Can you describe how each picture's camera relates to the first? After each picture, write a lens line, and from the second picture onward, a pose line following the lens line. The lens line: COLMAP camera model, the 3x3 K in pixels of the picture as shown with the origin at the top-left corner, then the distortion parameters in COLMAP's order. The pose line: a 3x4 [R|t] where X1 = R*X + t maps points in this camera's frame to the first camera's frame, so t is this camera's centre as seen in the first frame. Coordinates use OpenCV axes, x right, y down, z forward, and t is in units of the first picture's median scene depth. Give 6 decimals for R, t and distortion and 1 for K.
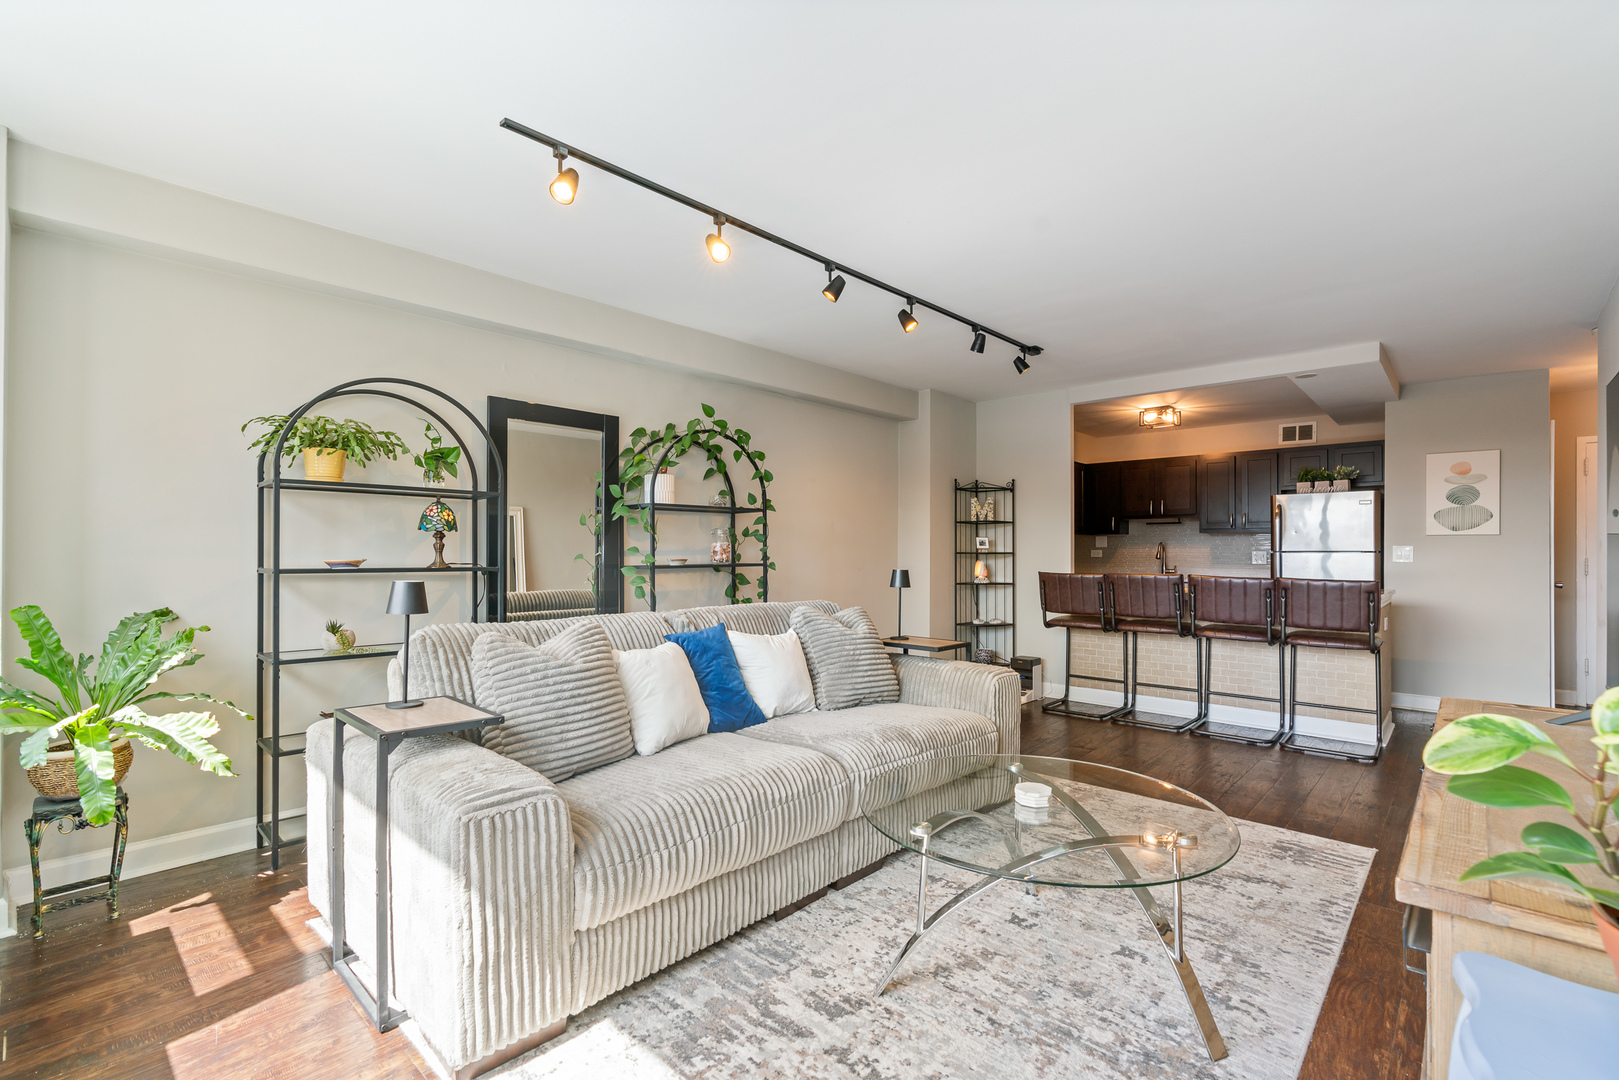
lens RADIAL K [[732.0, 0, 827.2], [0, 732.0, 533.8], [0, 0, 1]] dist [-0.000674, 0.000482]
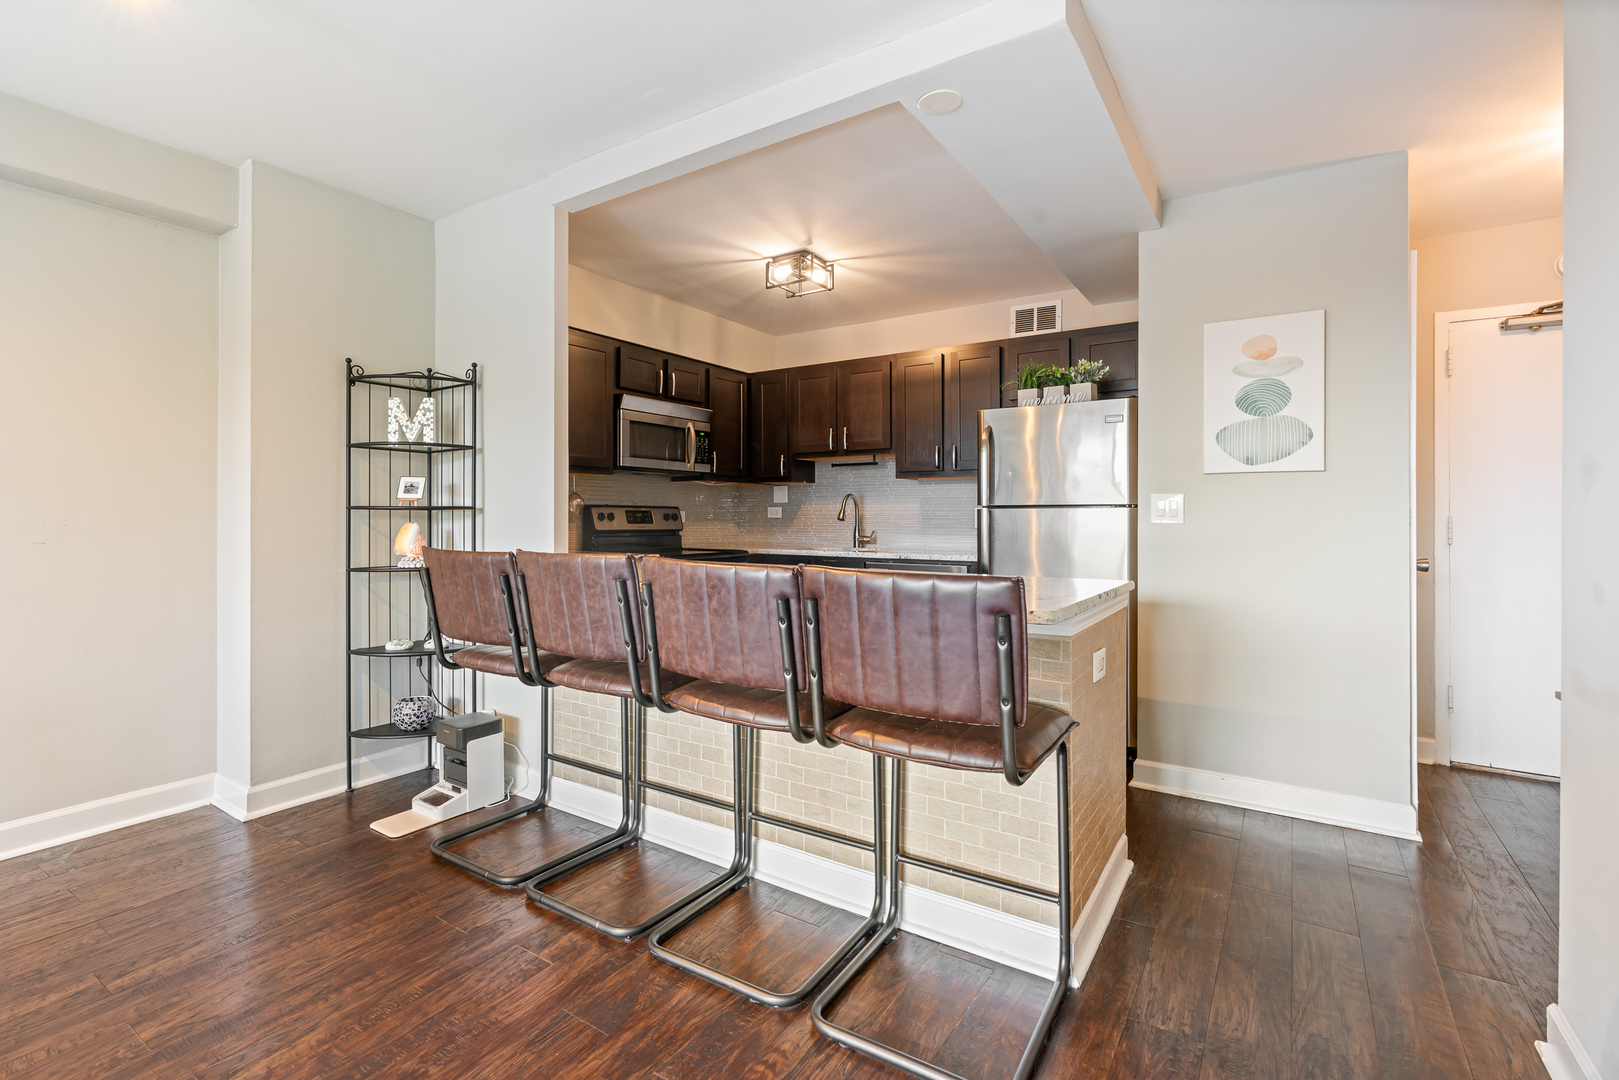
lens RADIAL K [[747.1, 0, 811.8], [0, 747.1, 492.7], [0, 0, 1]] dist [-0.002963, -0.000167]
pose [[0.988449, 0.003198, 0.151519, 0.408977], [-0.002394, 0.999982, -0.005493, 0.018019], [-0.151534, 0.005067, 0.988439, 0.454364]]
